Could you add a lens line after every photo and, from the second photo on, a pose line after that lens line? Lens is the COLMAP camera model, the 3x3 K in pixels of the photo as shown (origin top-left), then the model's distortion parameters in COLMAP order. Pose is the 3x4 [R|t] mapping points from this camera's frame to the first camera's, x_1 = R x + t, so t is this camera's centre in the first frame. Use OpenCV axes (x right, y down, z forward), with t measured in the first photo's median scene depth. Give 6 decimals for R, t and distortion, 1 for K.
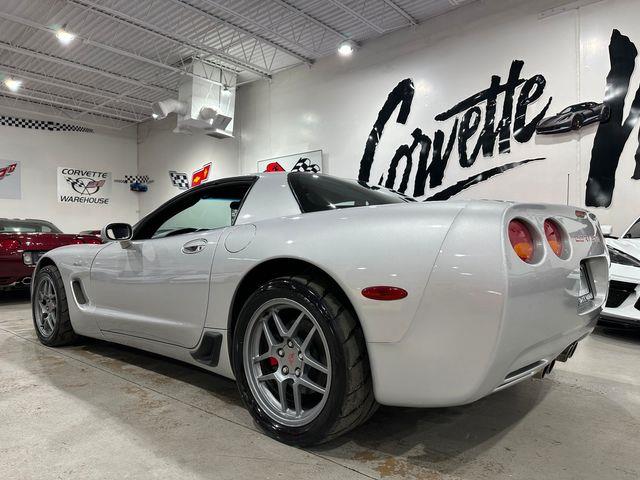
lens RADIAL K [[458.1, 0, 323.1], [0, 458.1, 244.2], [0, 0, 1]] dist [0.015091, -0.031905]
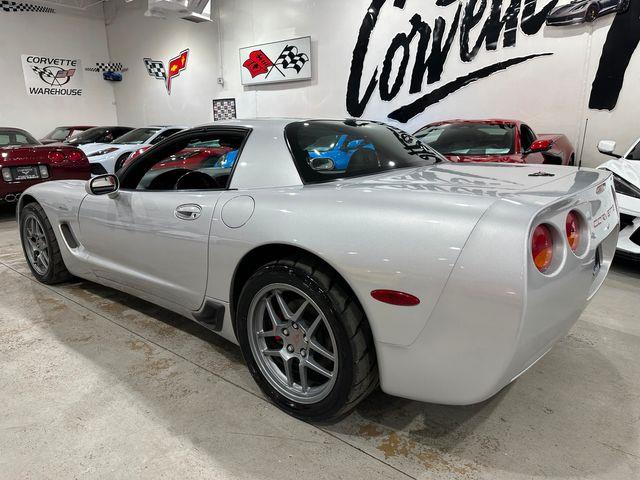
lens RADIAL K [[458.1, 0, 320.7], [0, 458.1, 244.6], [0, 0, 1]] dist [0.015091, -0.031905]
pose [[0.999729, -0.011376, 0.020332, -0.021787], [0.005939, 0.968288, 0.249764, -0.128512], [-0.022528, -0.249576, 0.968093, 0.049148]]
